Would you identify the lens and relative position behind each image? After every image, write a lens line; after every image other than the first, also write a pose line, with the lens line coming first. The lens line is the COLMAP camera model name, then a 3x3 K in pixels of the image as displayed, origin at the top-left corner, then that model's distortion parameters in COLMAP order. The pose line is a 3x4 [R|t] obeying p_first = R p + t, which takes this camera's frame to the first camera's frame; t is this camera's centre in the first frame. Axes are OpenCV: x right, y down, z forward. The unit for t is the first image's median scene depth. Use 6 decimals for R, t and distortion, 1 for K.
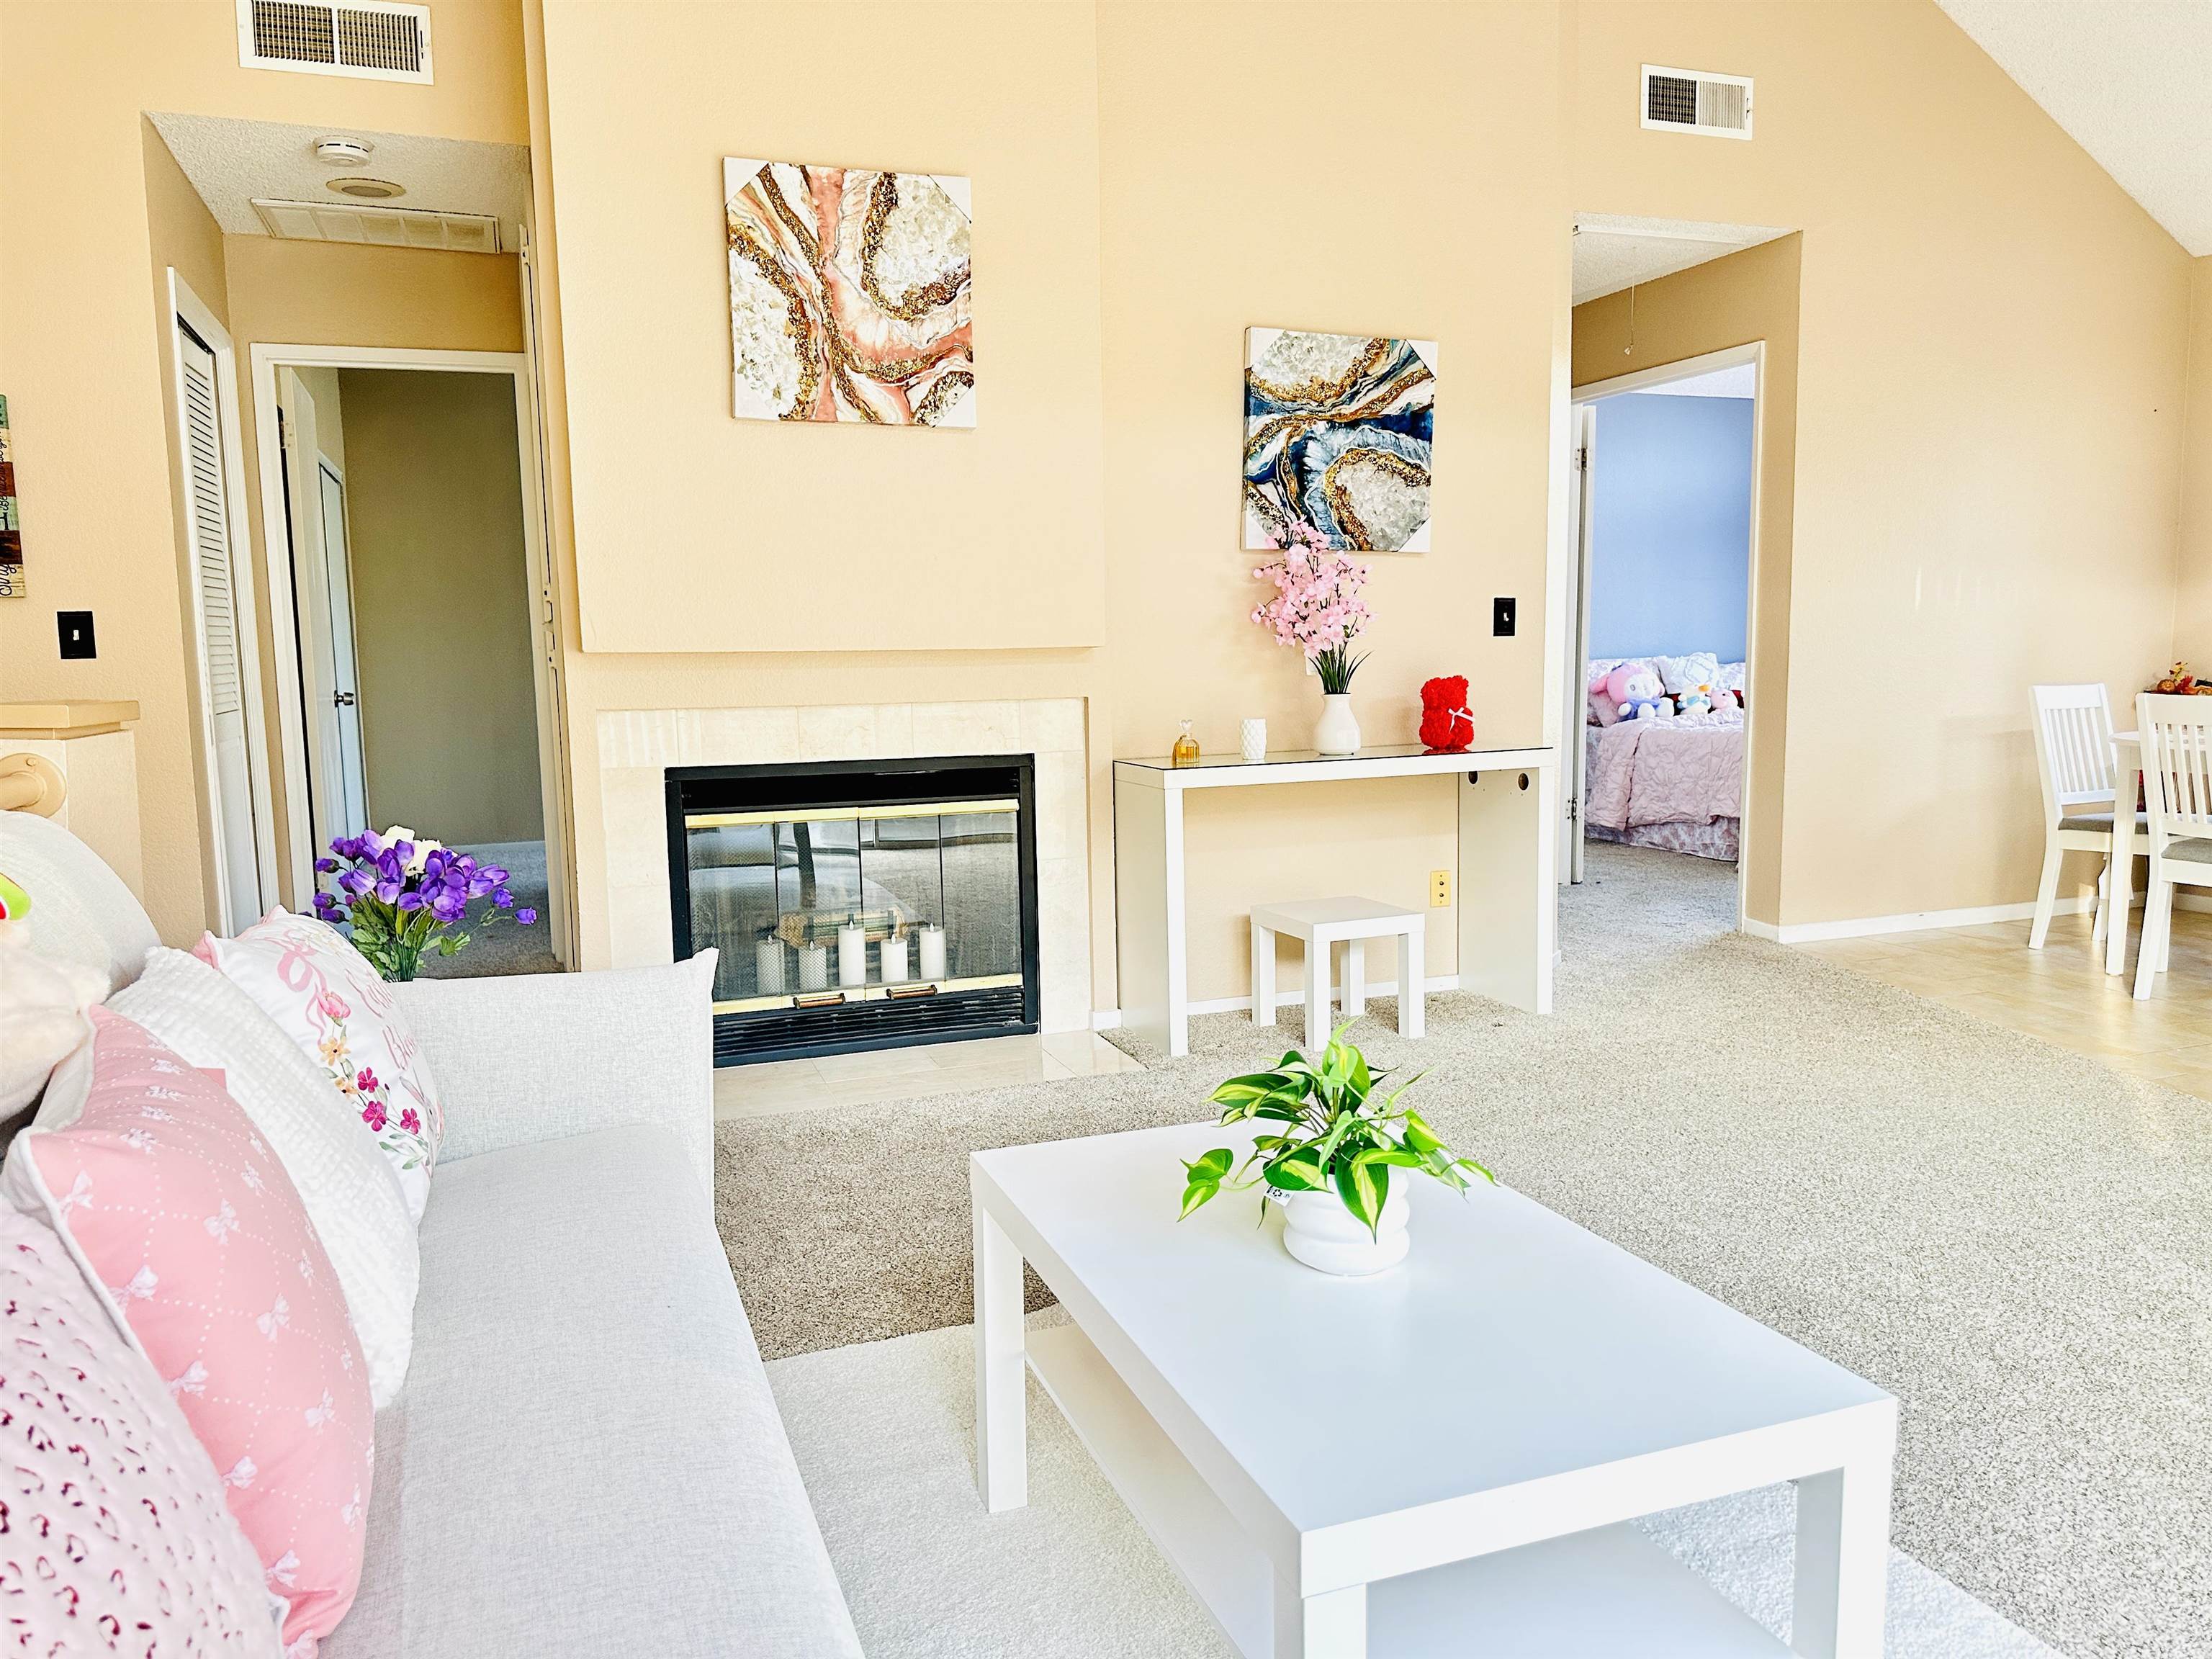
lens RADIAL K [[1544.1, 0, 1097.6], [0, 1544.1, 832.9], [0, 0, 1]] dist [0.166505, -0.287794]
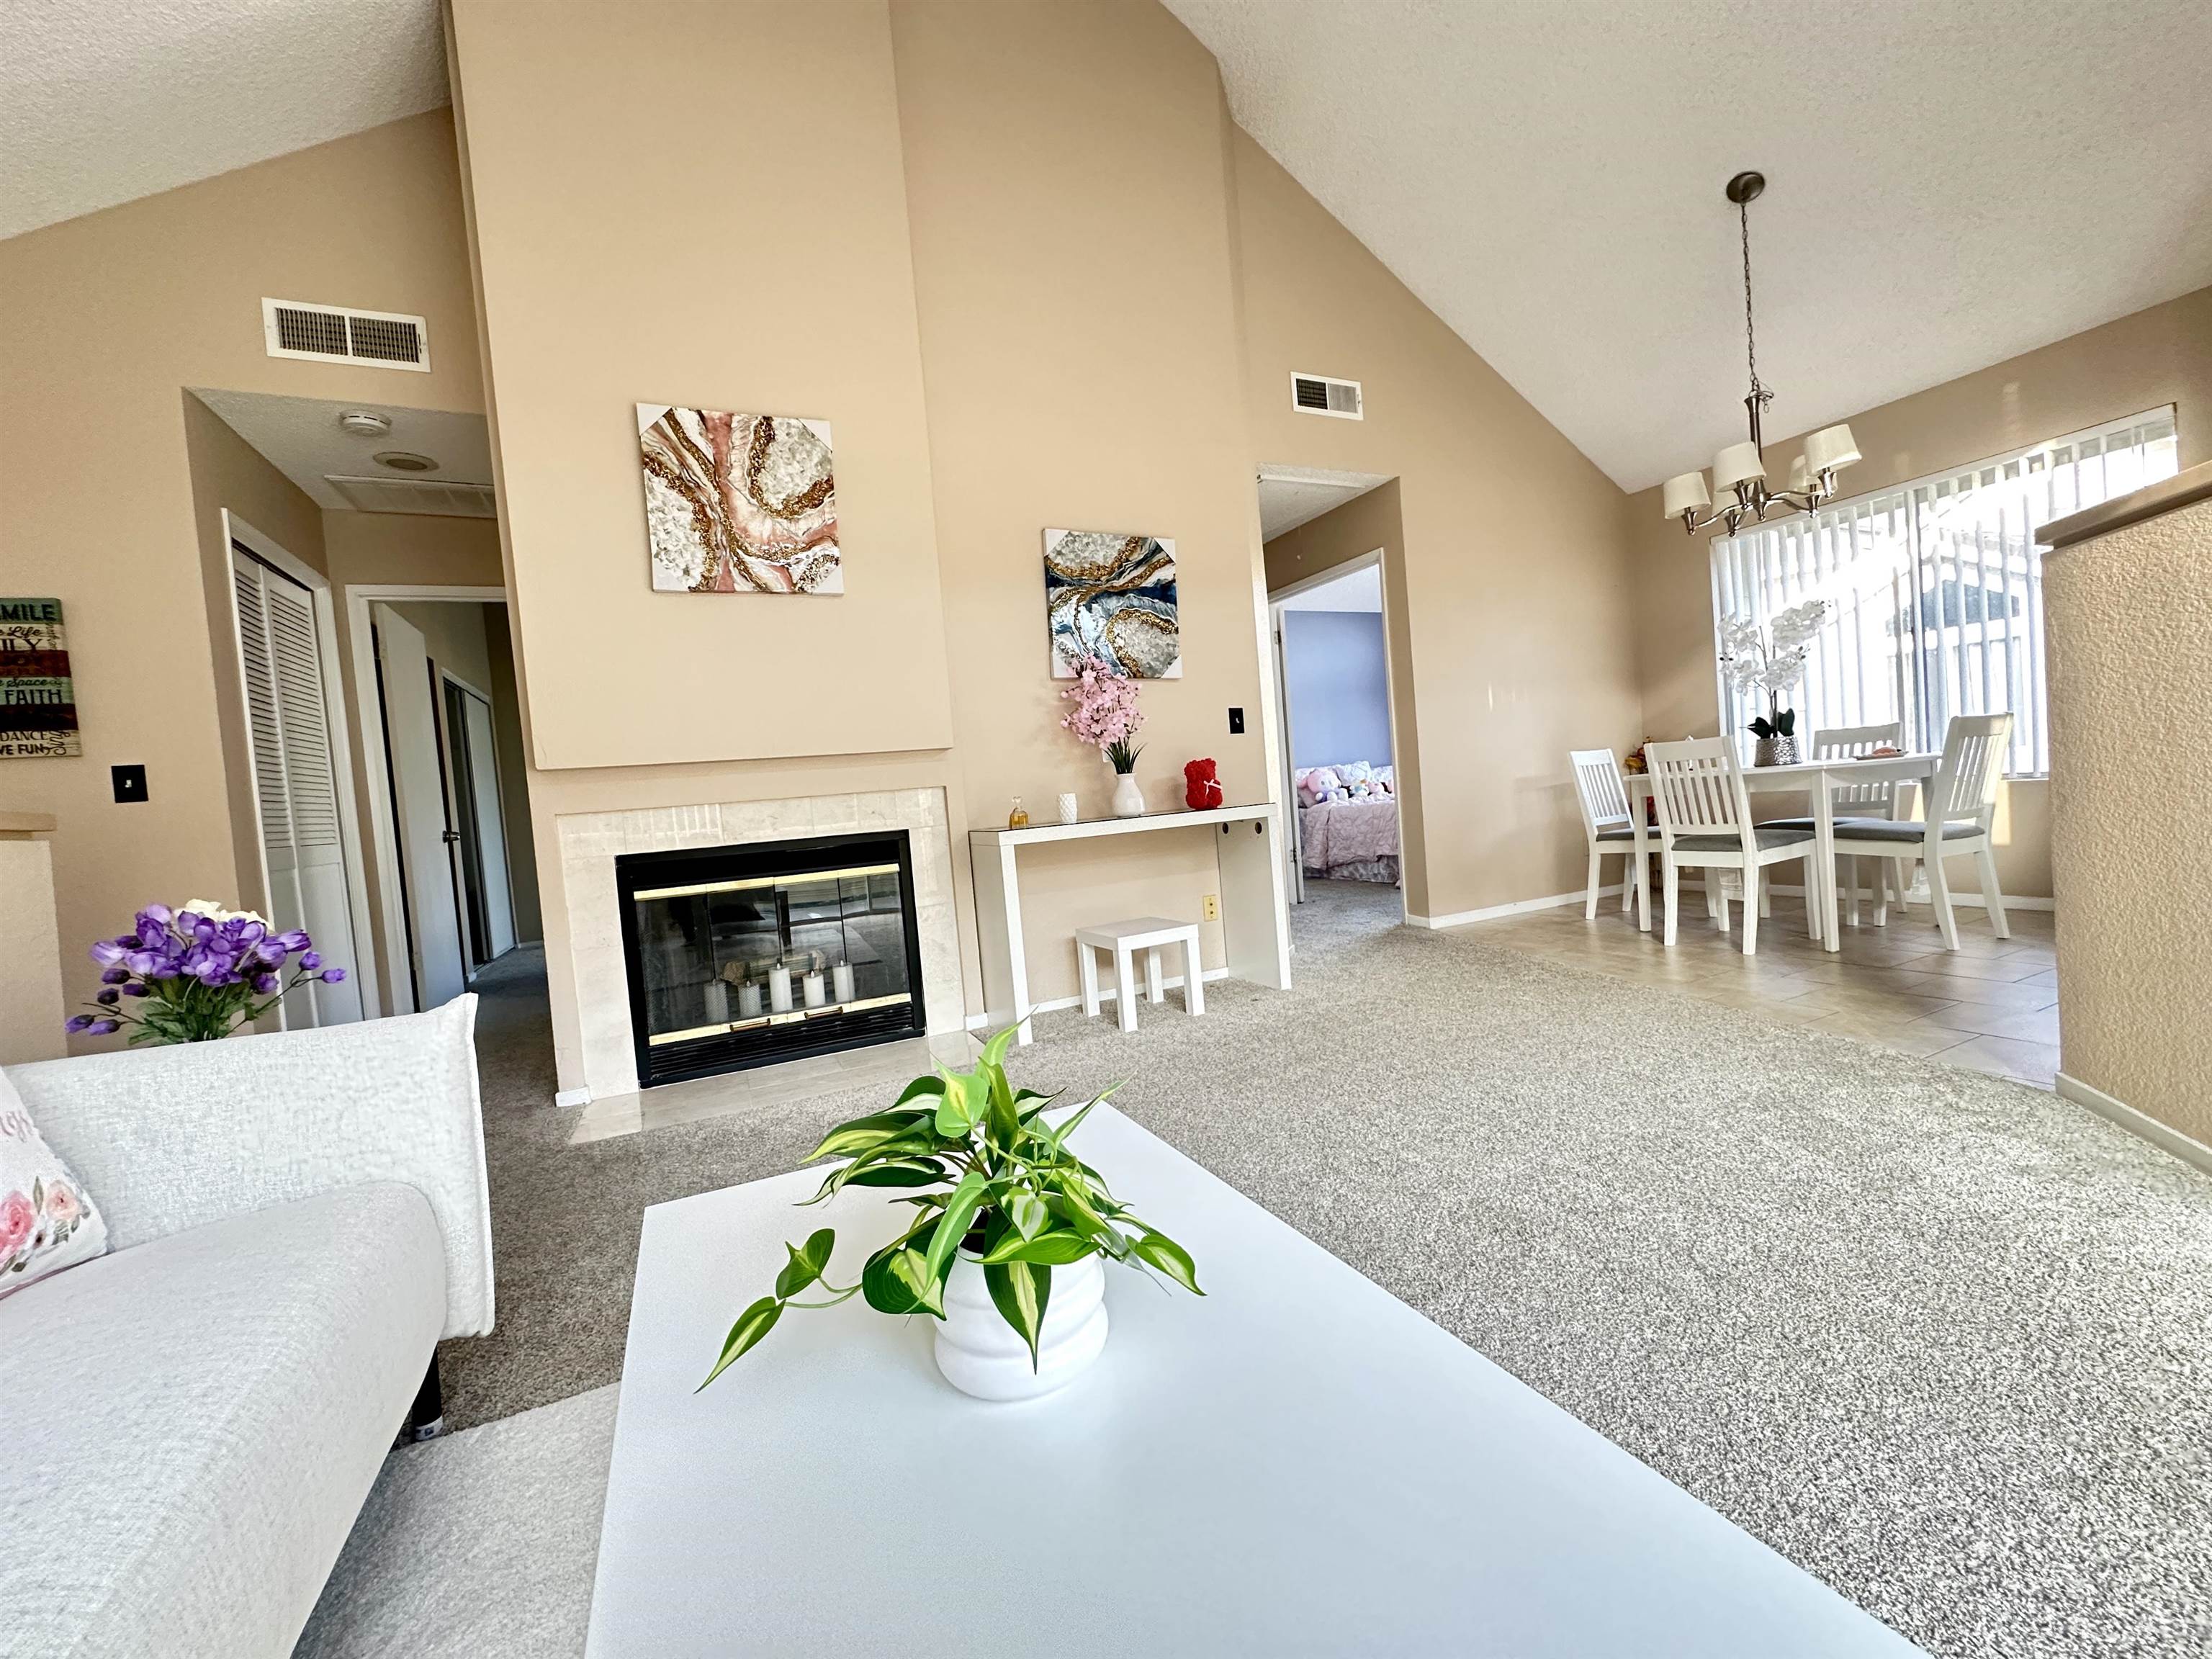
lens RADIAL K [[880.5, 0, 1106.0], [0, 880.5, 829.5], [0, 0, 1]] dist [-0.002764, 0.000419]
pose [[0.993992, -0.067284, 0.086335, 0.063226], [0.074276, 0.993983, -0.080502, 0.023648], [-0.080399, 0.086431, 0.993008, 0.205983]]
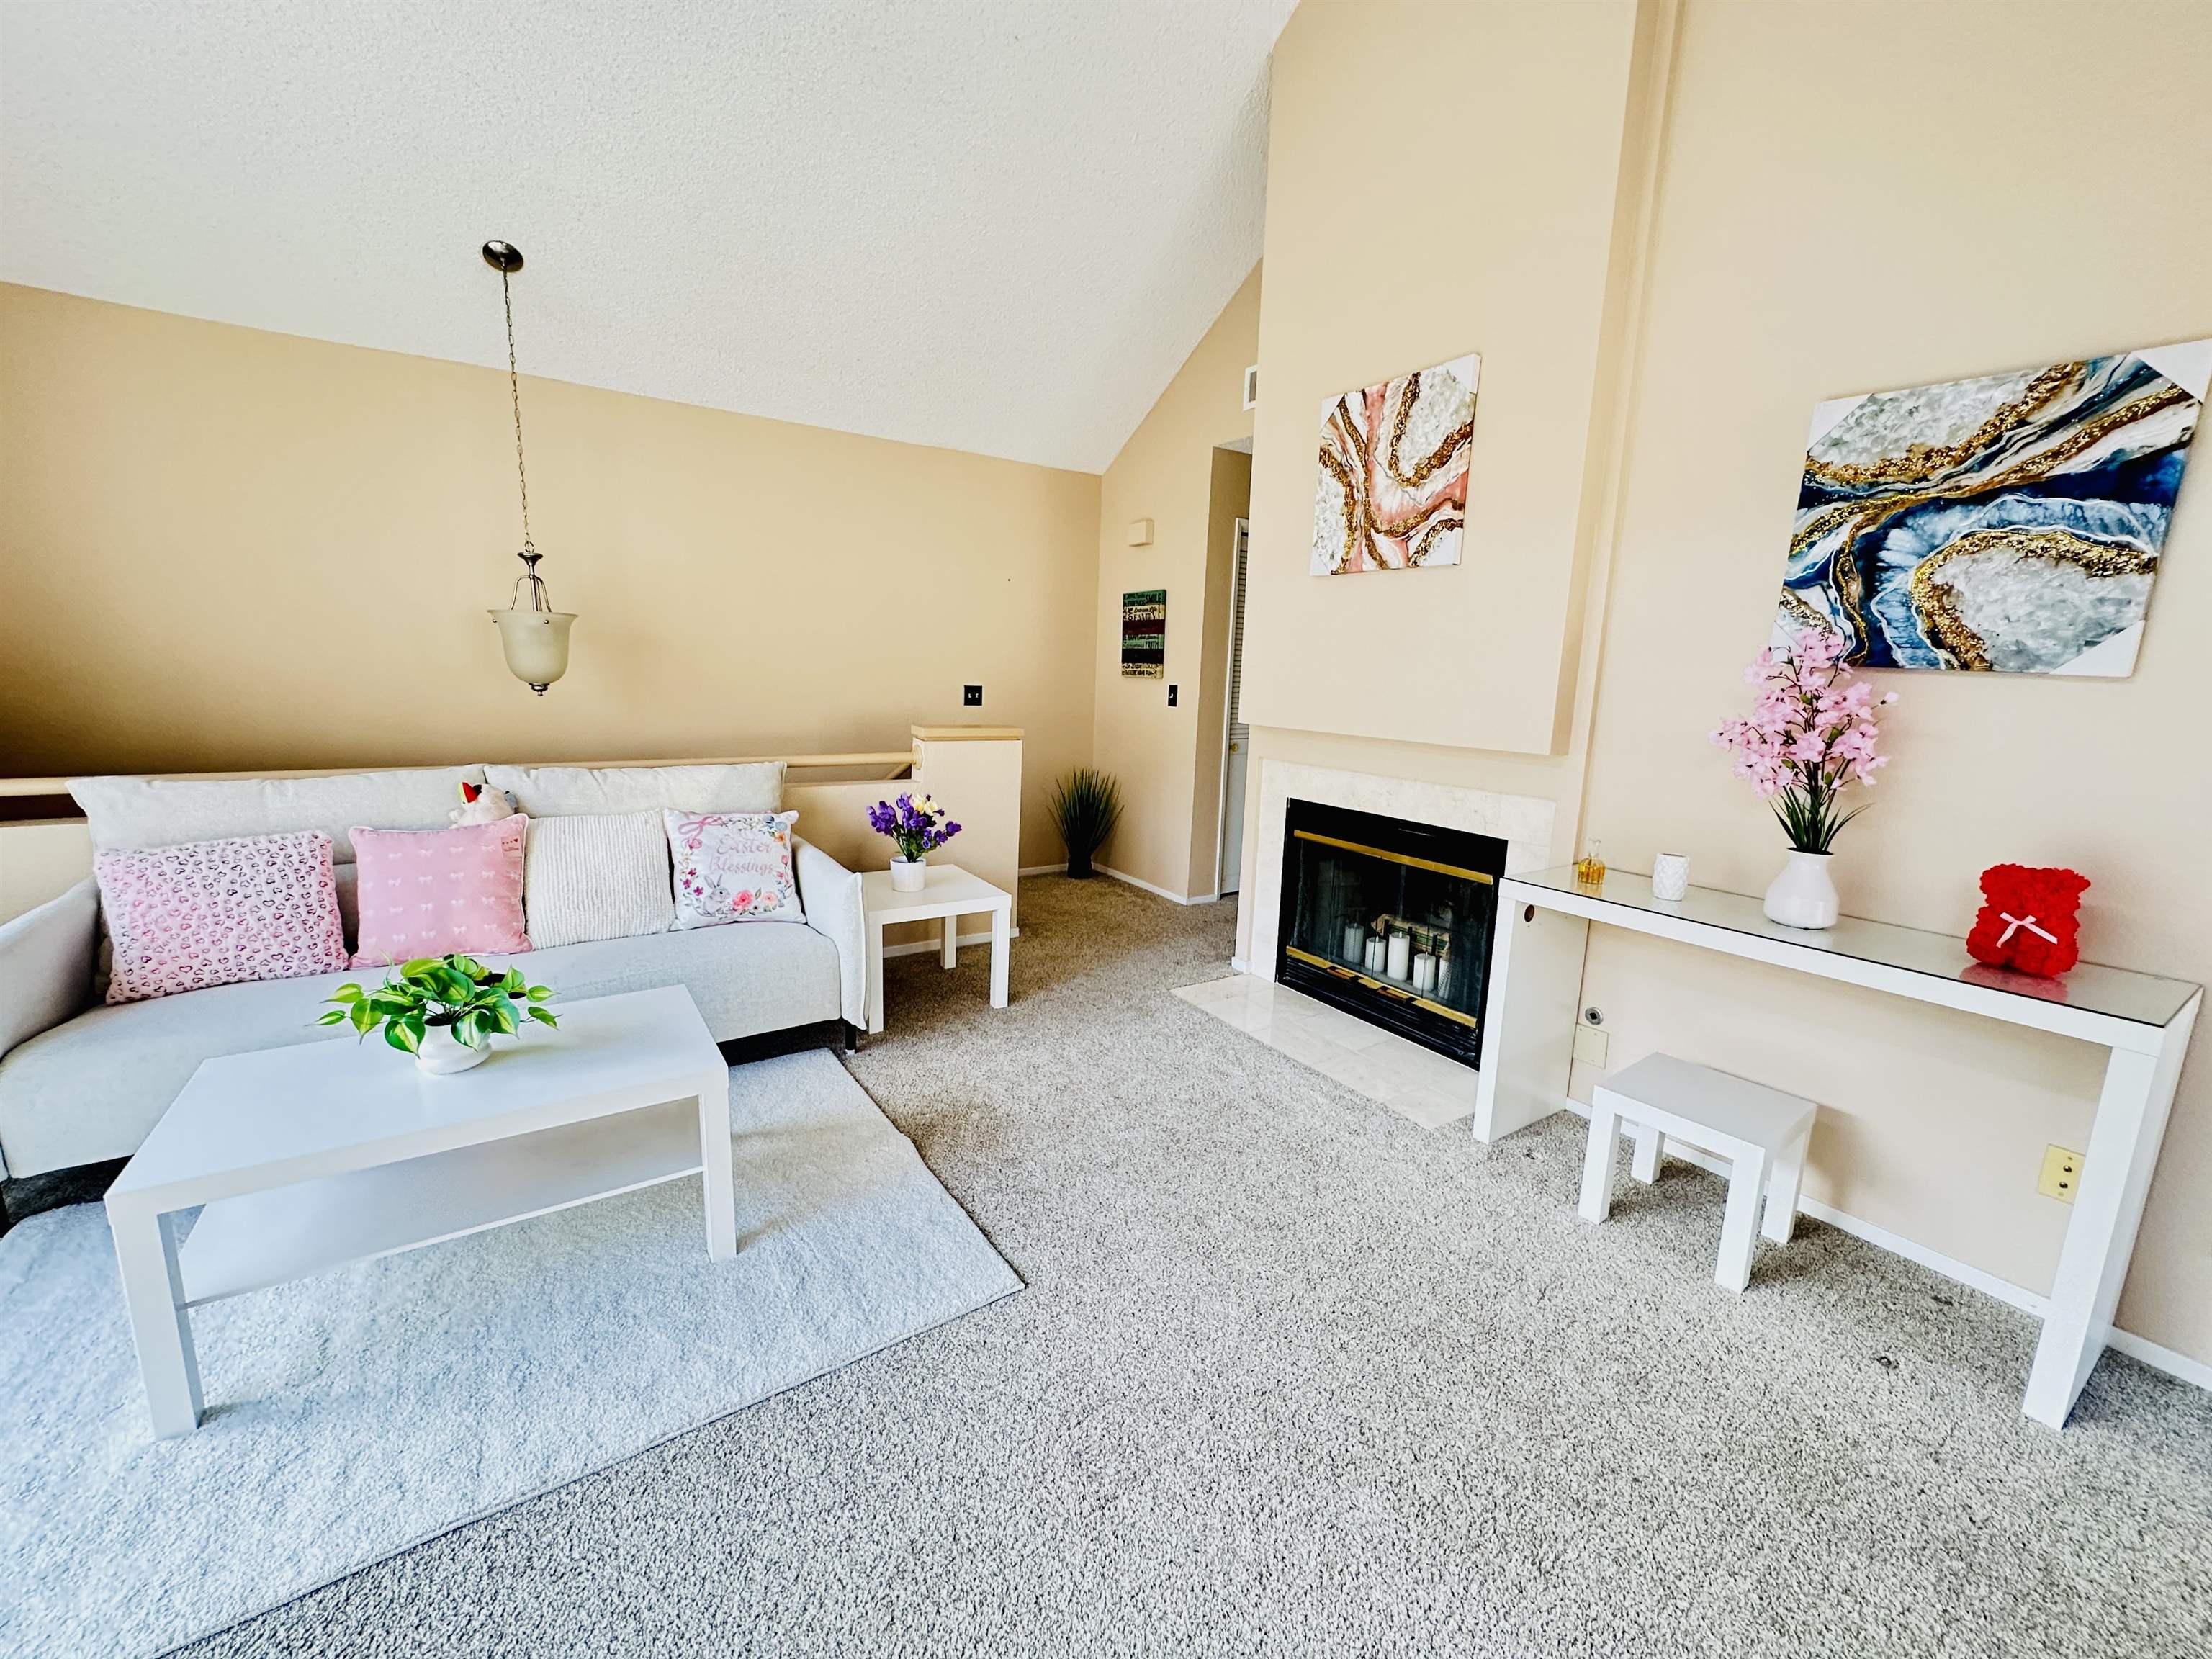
lens RADIAL K [[880.5, 0, 1106.0], [0, 880.5, 829.5], [0, 0, 1]] dist [-0.002764, 0.000419]
pose [[0.238304, 0.201117, -0.950138, 0.488645], [-0.152330, 0.973955, 0.167953, -0.119375], [0.959170, 0.104711, 0.262734, 0.525757]]
